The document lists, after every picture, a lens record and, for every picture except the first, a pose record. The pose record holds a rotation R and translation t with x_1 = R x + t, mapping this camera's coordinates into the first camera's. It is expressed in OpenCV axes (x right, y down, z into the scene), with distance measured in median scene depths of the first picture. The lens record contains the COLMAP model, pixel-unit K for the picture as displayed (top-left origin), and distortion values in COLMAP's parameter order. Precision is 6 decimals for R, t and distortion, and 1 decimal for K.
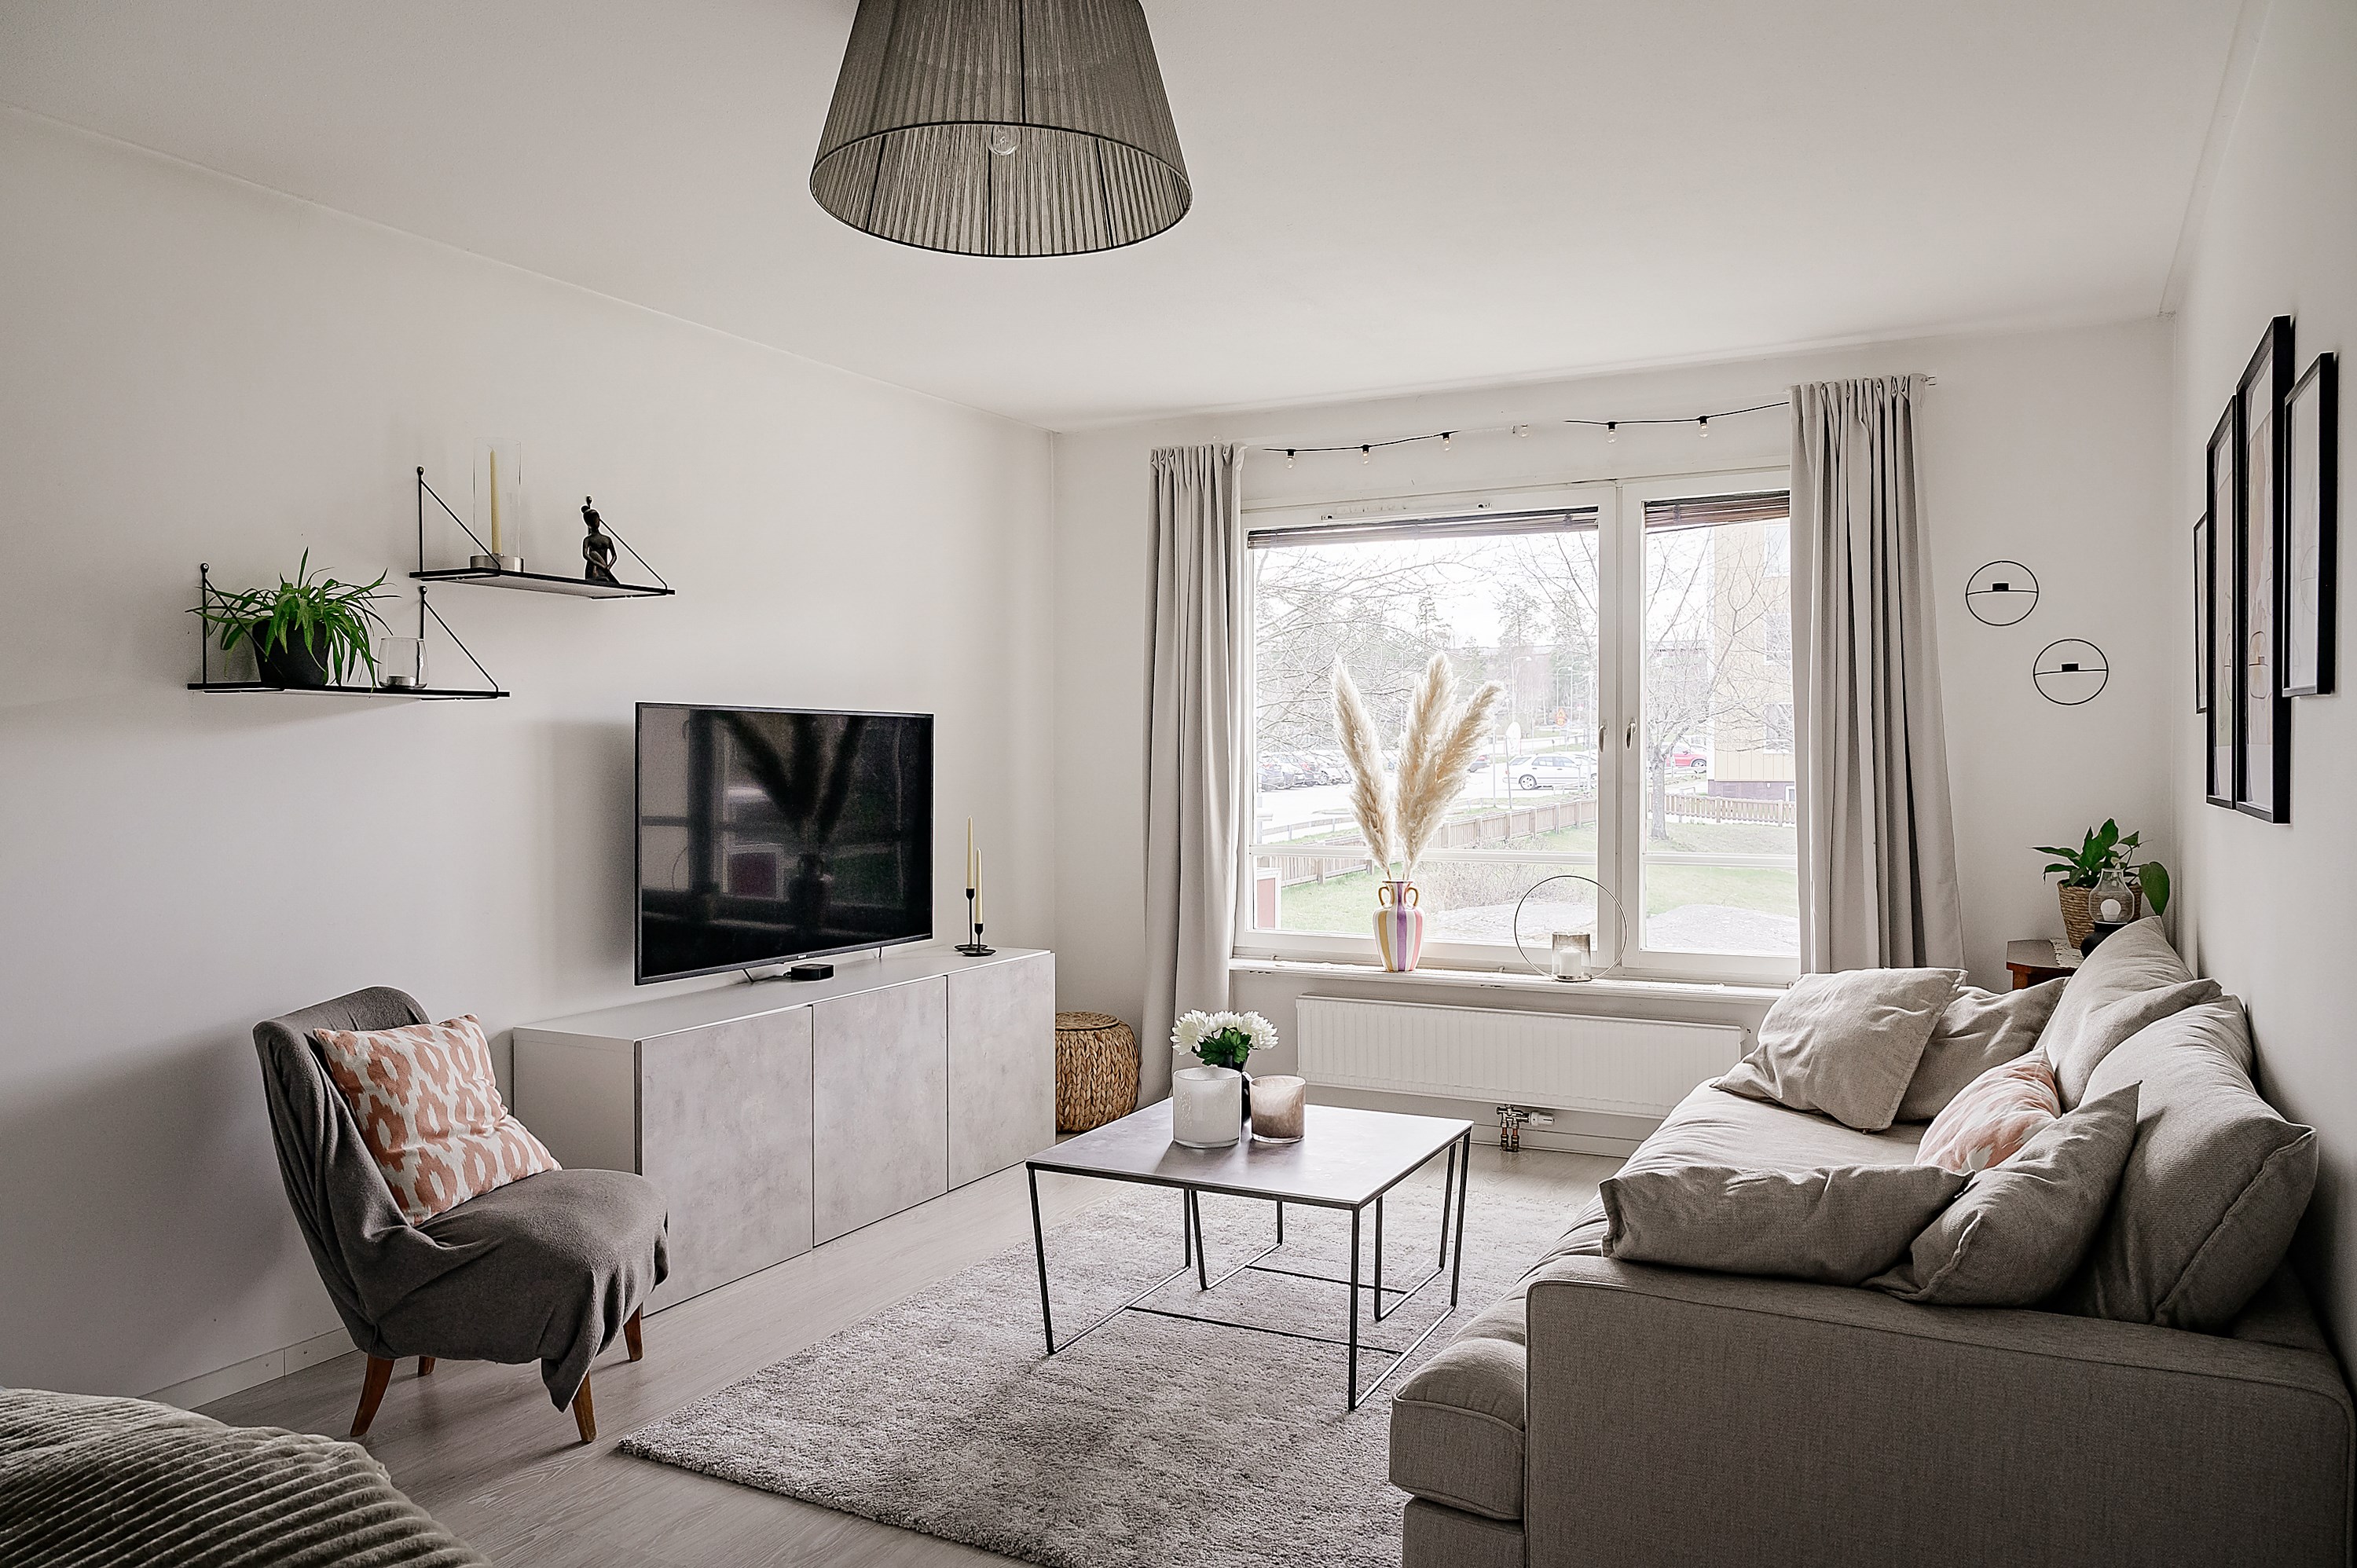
lens RADIAL K [[1657.0, 0, 1140.2], [0, 1657.0, 780.9], [0, 0, 1]] dist [-0.003896, 0.001003]
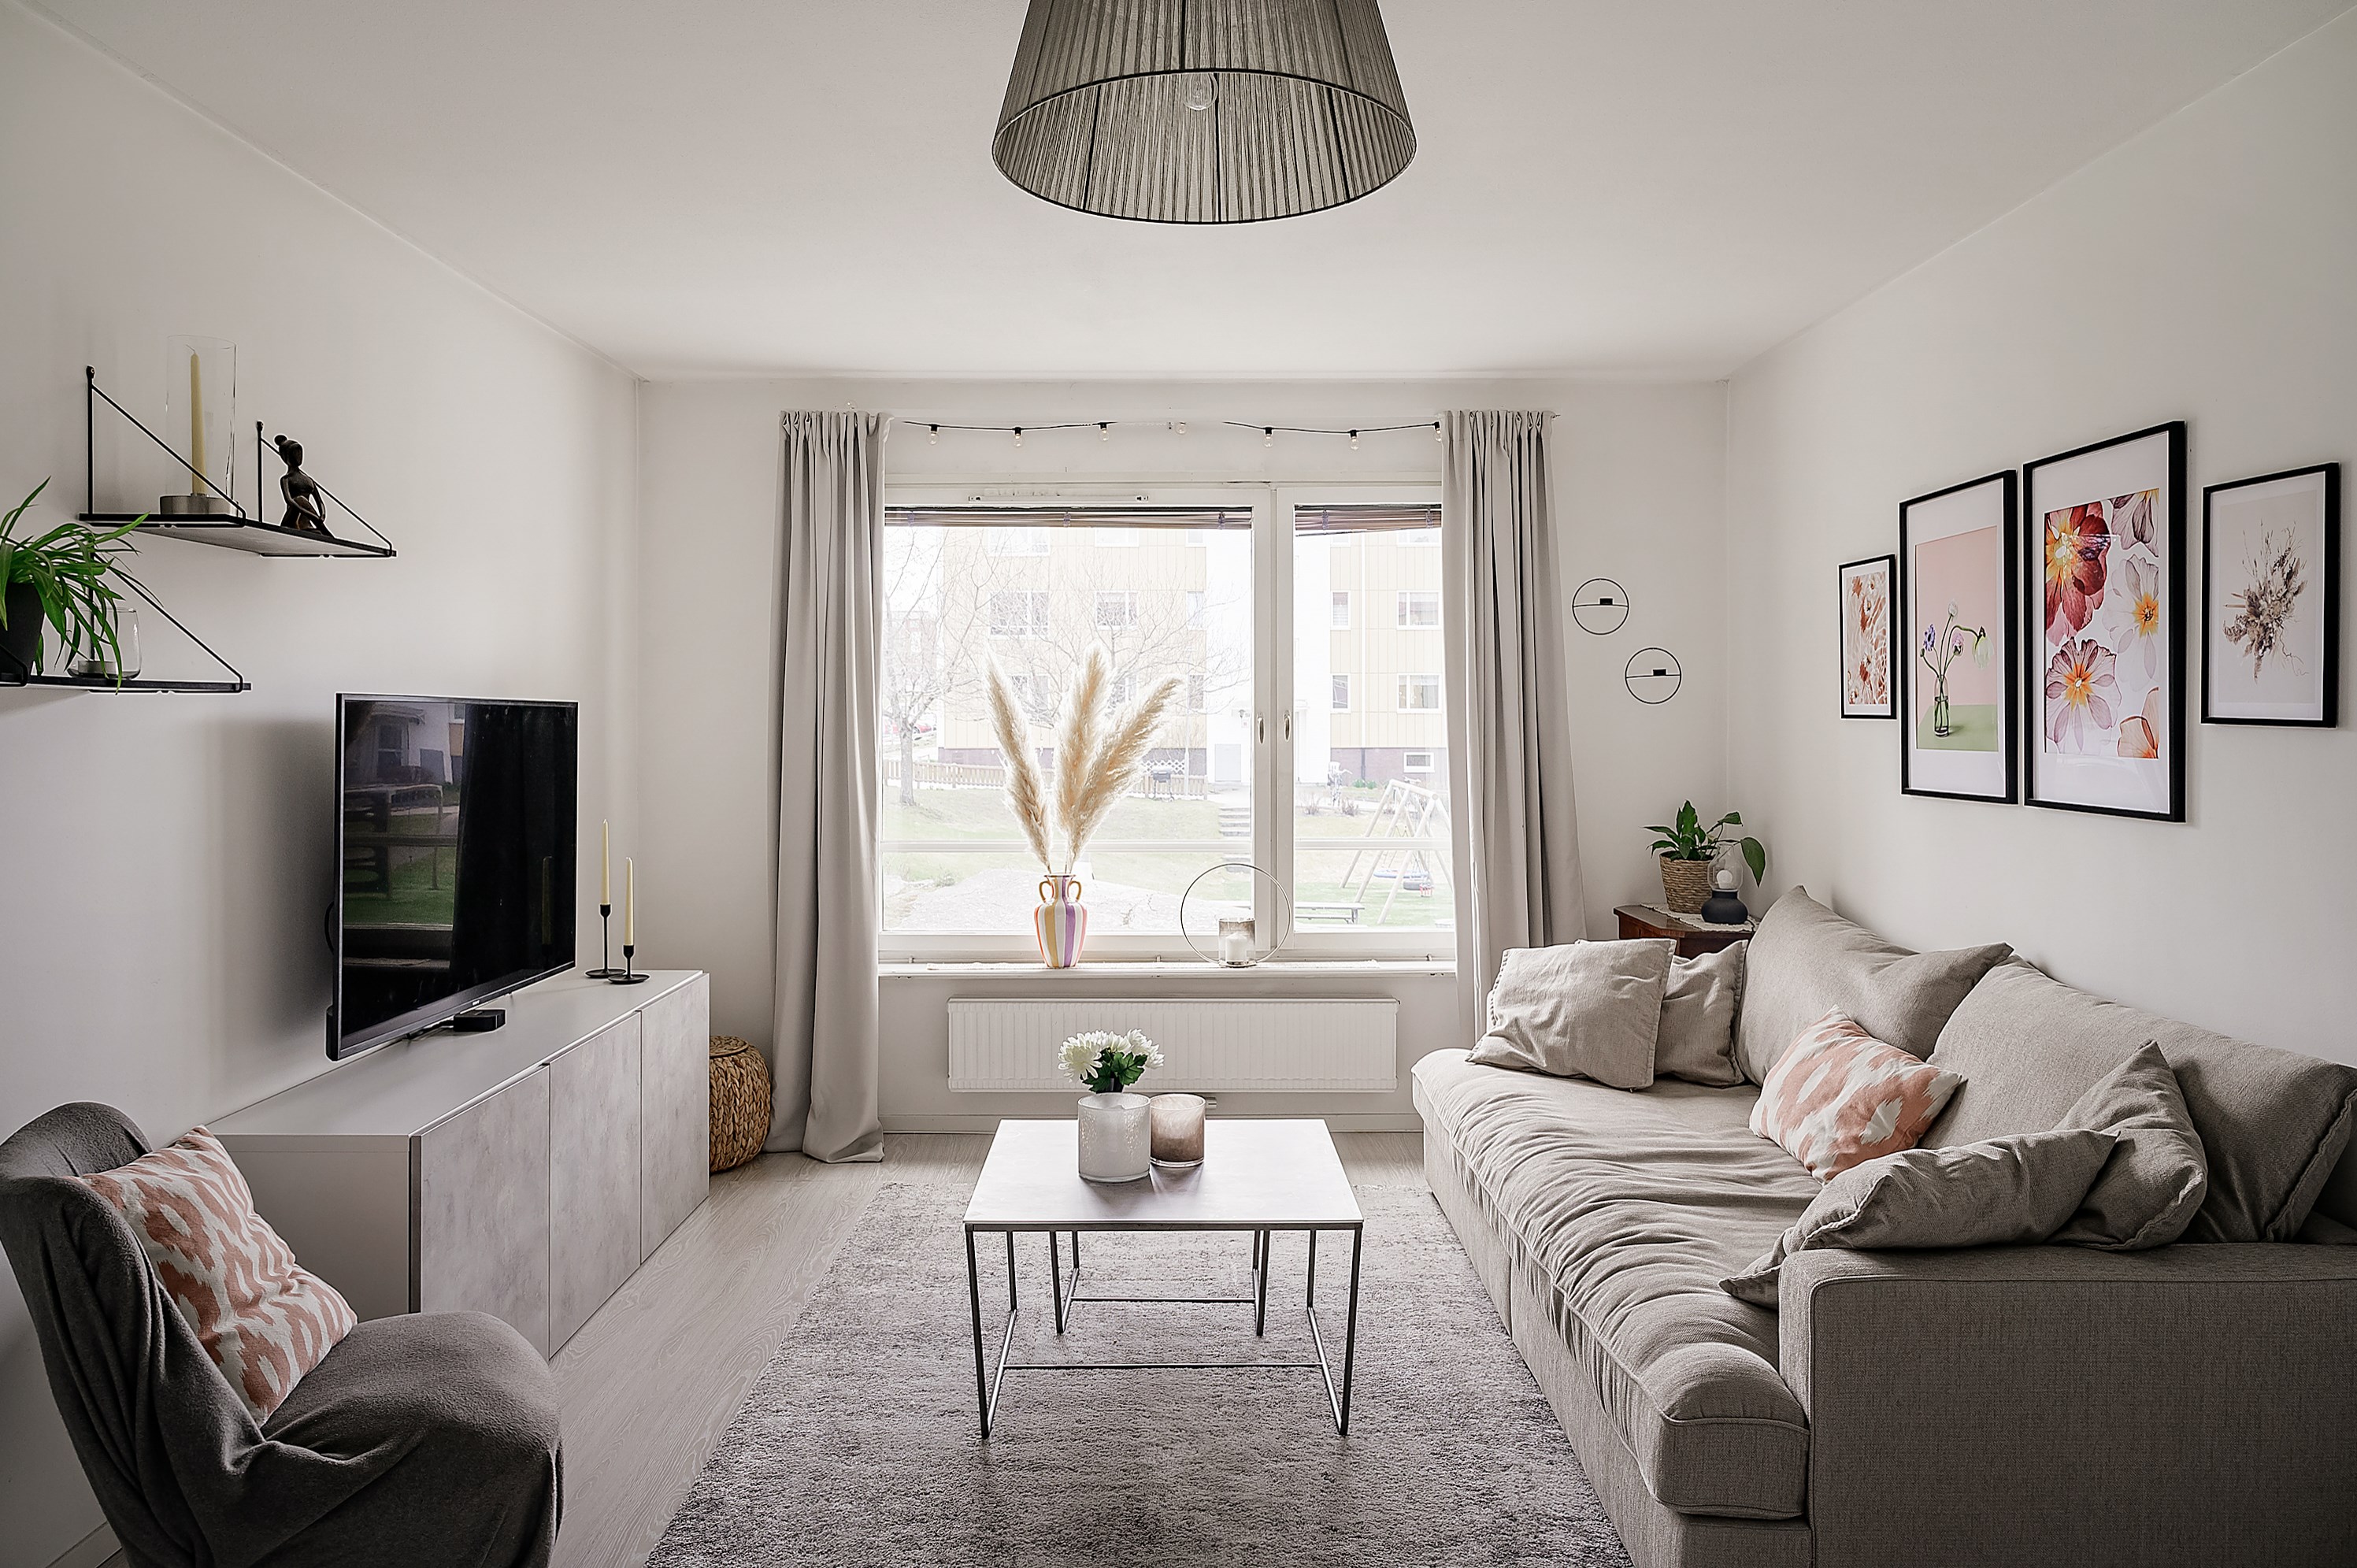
lens RADIAL K [[1657.1, 0, 1095.8], [0, 1657.1, 720.2], [0, 0, 1]] dist [-0.003896, 0.001003]
pose [[0.884987, 0.000417, 0.465616, -0.414359], [0.006232, 0.999899, -0.012739, -0.026892], [-0.465574, 0.014176, 0.884895, 0.180246]]
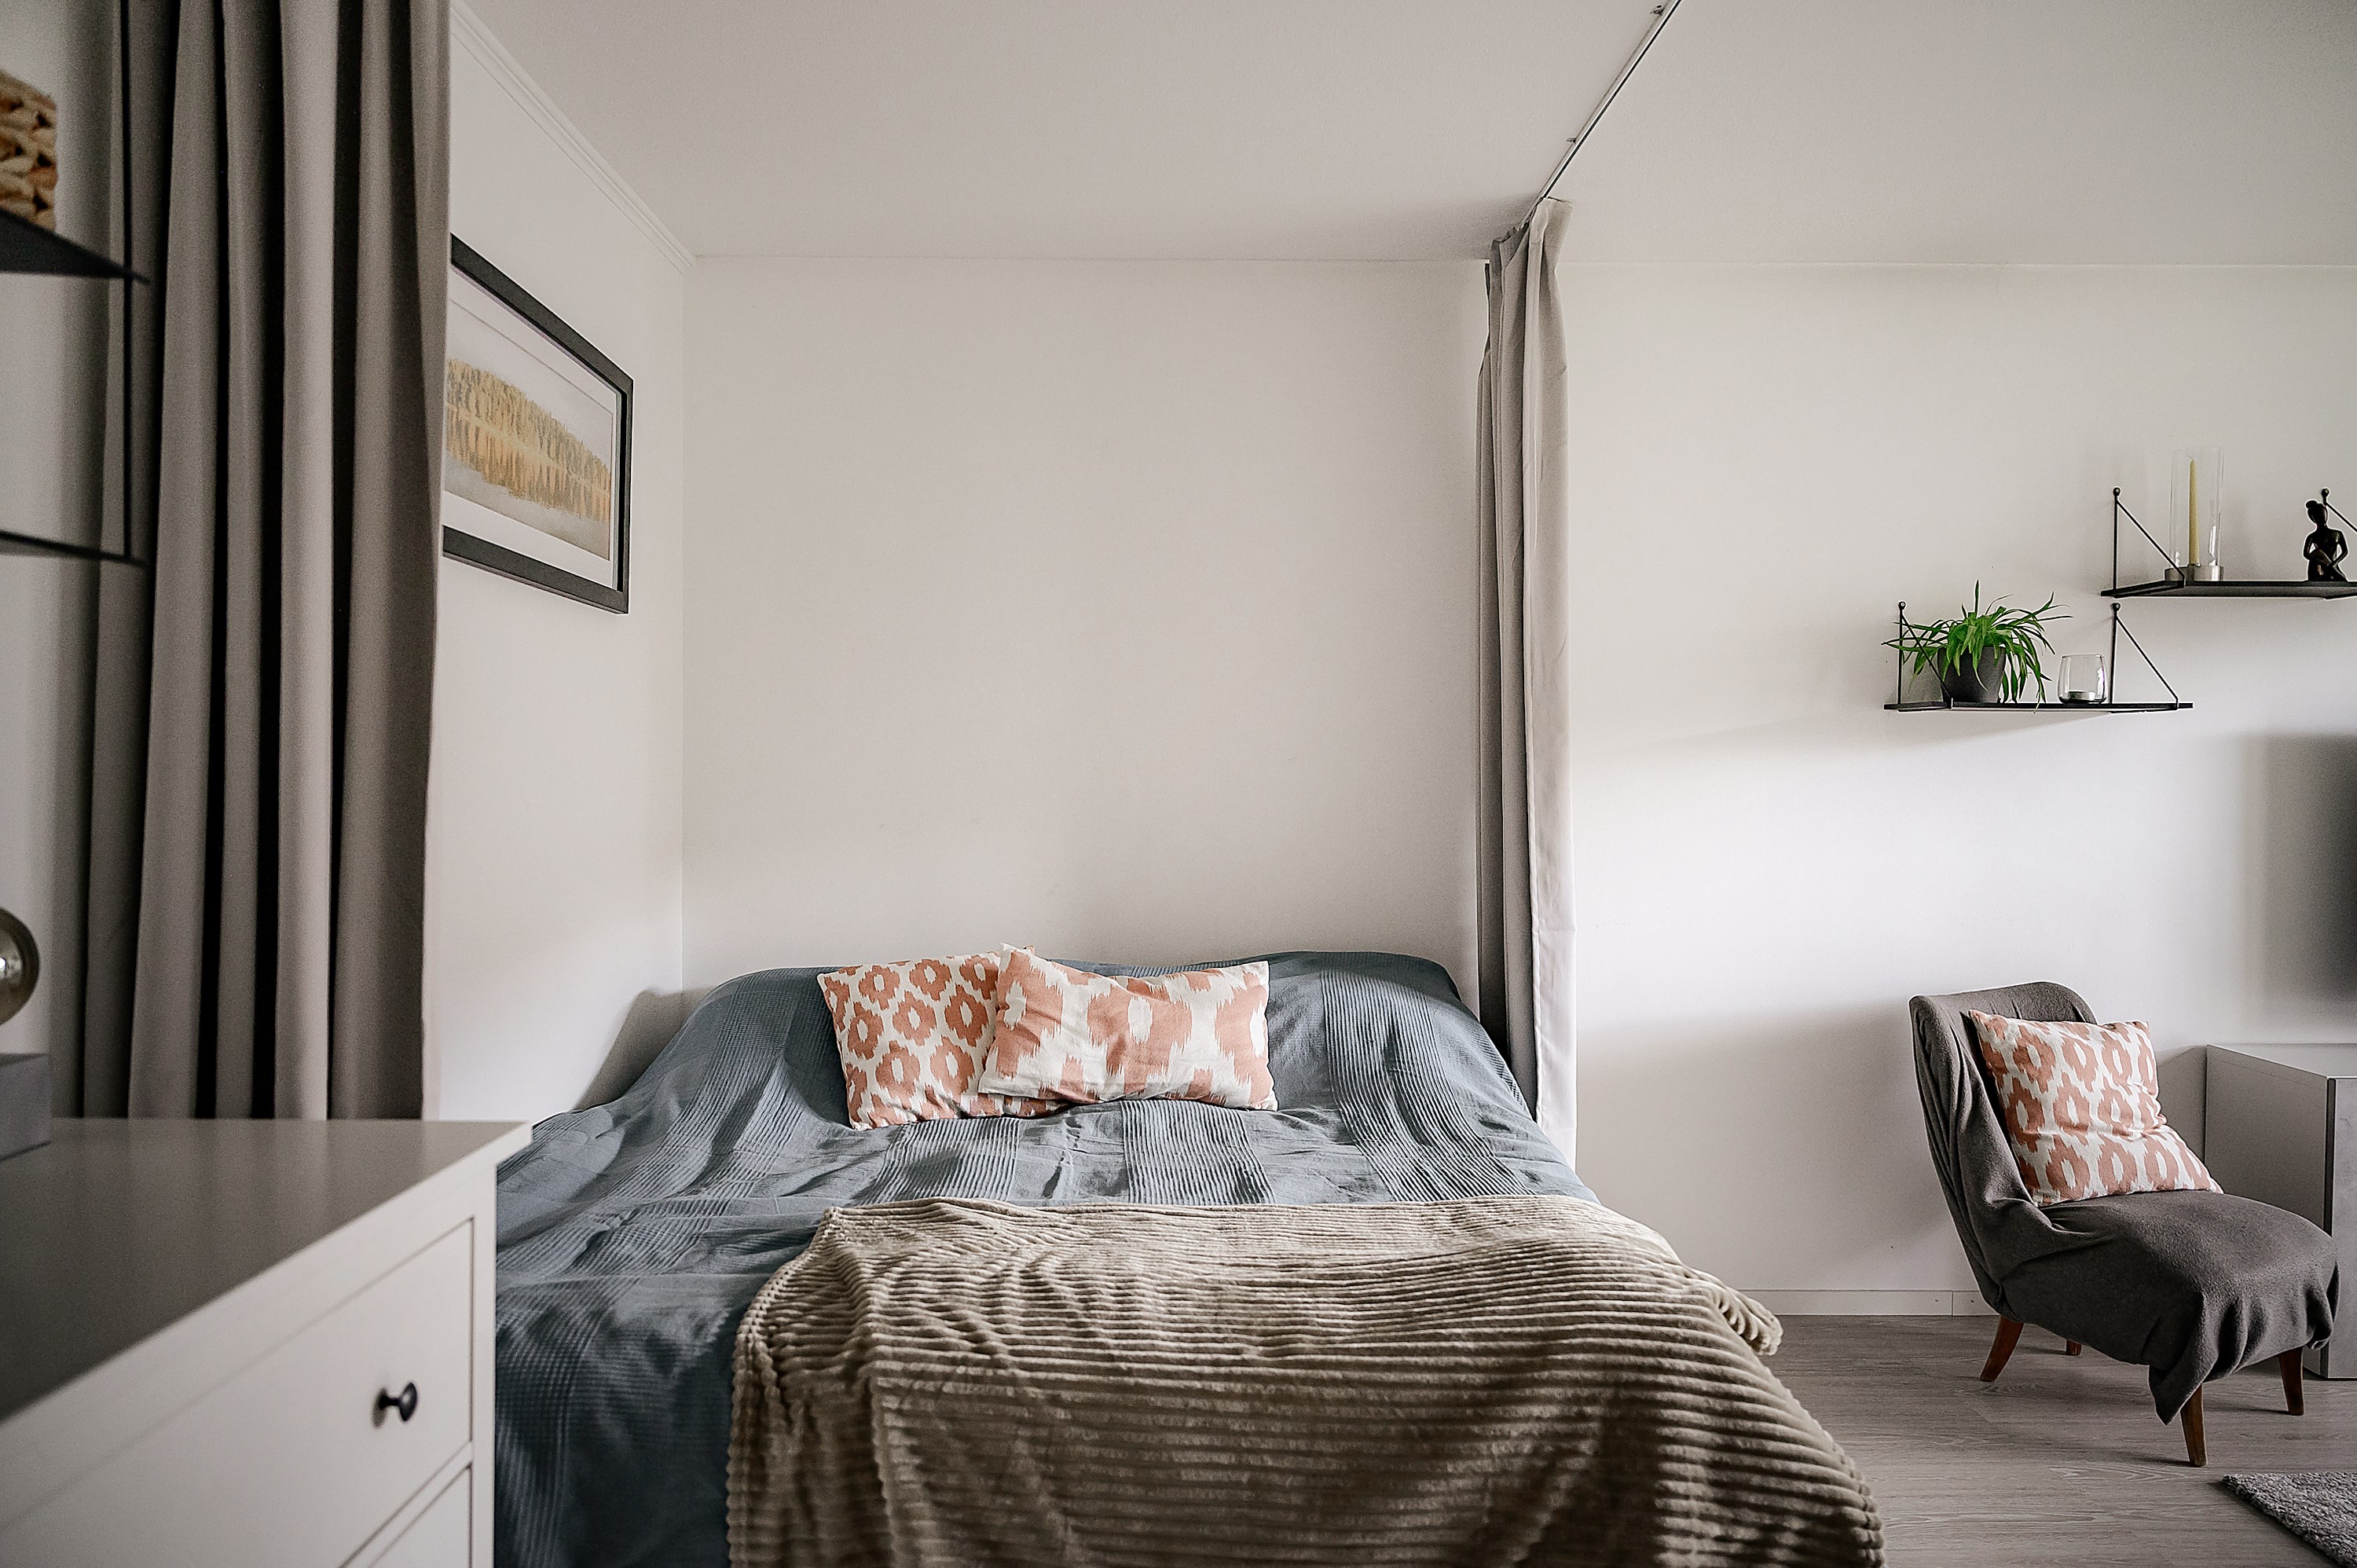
lens RADIAL K [[1633.2, 0, 1186.0], [0, 1633.2, 790.2], [0, 0, 1]] dist [-0.005674, 0.004509]
pose [[0.471362, 0.017893, -0.881758, 0.209589], [-0.018774, 0.999771, 0.010252, -0.000356], [0.881740, 0.011722, 0.471590, 0.008892]]
